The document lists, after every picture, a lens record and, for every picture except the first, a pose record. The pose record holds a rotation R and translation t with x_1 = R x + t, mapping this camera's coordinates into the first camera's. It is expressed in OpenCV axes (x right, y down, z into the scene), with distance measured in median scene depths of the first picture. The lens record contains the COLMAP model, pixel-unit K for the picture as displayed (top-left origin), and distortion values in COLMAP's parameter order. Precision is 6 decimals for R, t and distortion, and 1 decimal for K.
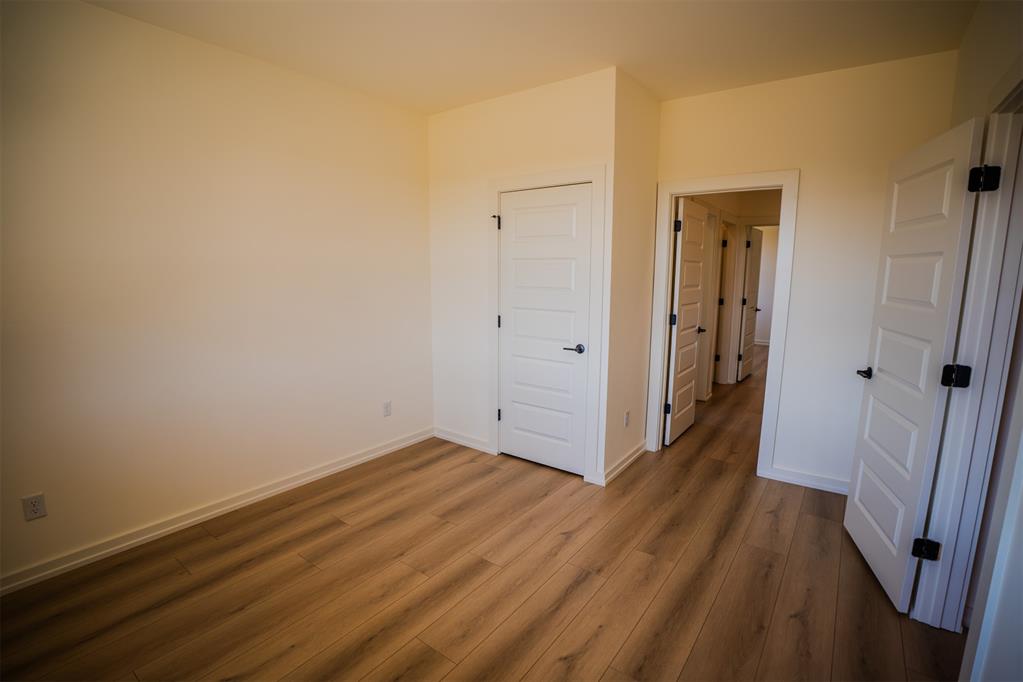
lens RADIAL K [[470.2, 0, 505.4], [0, 470.2, 348.6], [0, 0, 1]] dist [-0.055369, 0.003530]
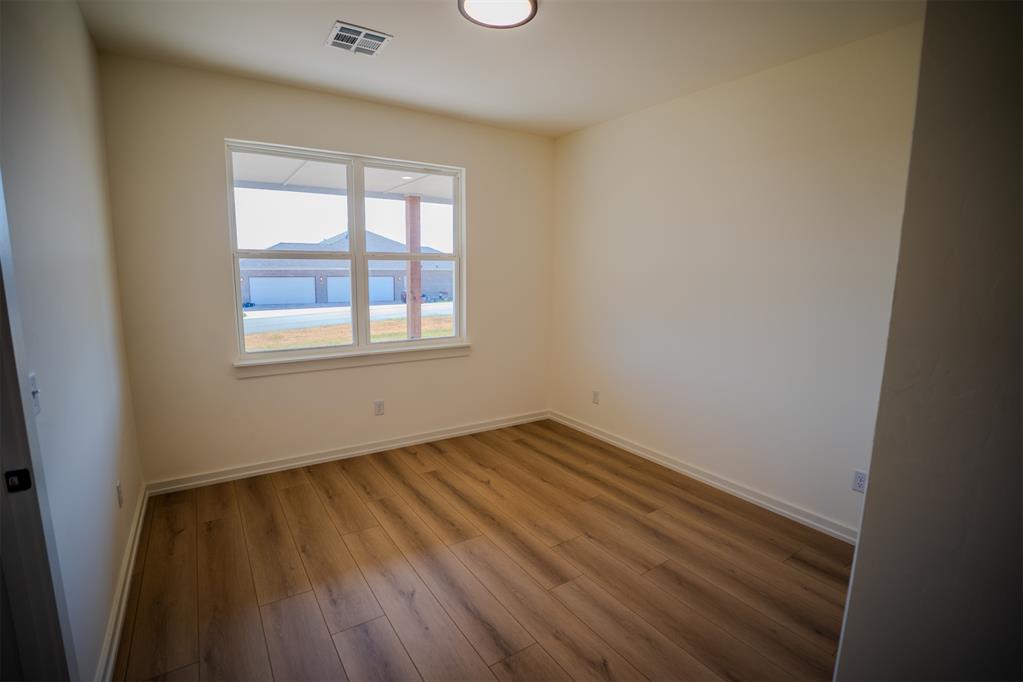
lens RADIAL K [[470.2, 0, 517.2], [0, 470.2, 339.8], [0, 0, 1]] dist [-0.055369, 0.003530]
pose [[-0.317122, 0.127253, -0.939809, 0.598791], [-0.167098, 0.967957, 0.187448, -0.133333], [0.933548, 0.216484, -0.285697, 0.794994]]
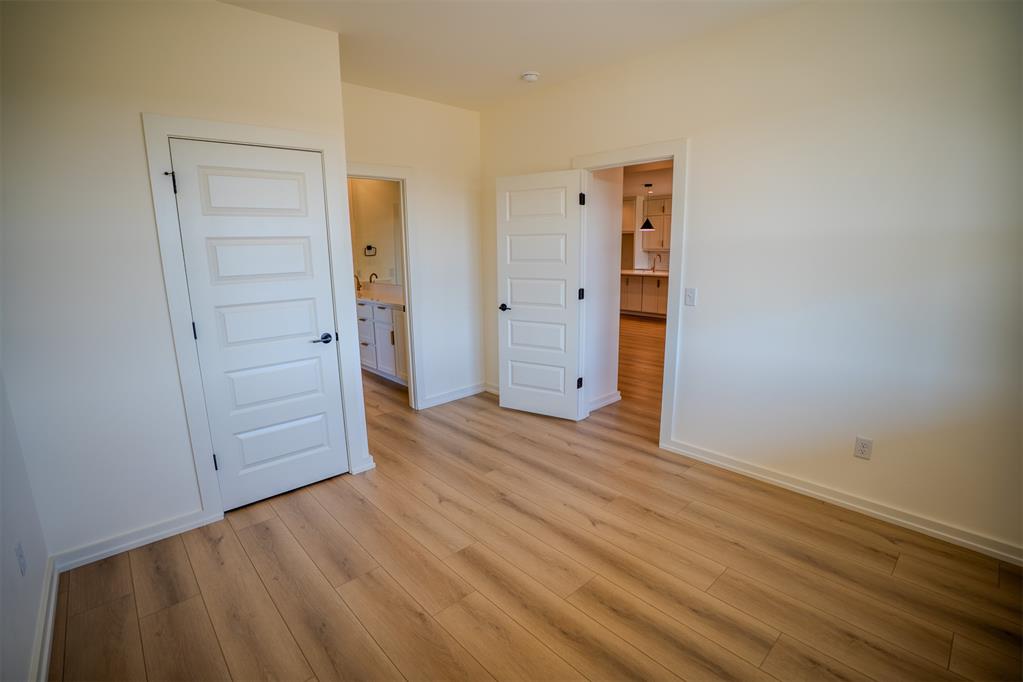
lens RADIAL K [[470.2, 0, 513.9], [0, 470.2, 338.1], [0, 0, 1]] dist [-0.055369, 0.003530]
pose [[0.178752, -0.190389, 0.965298, -0.646218], [0.175327, 0.971560, 0.159157, -0.079990], [-0.968147, 0.140793, 0.207049, 0.468673]]
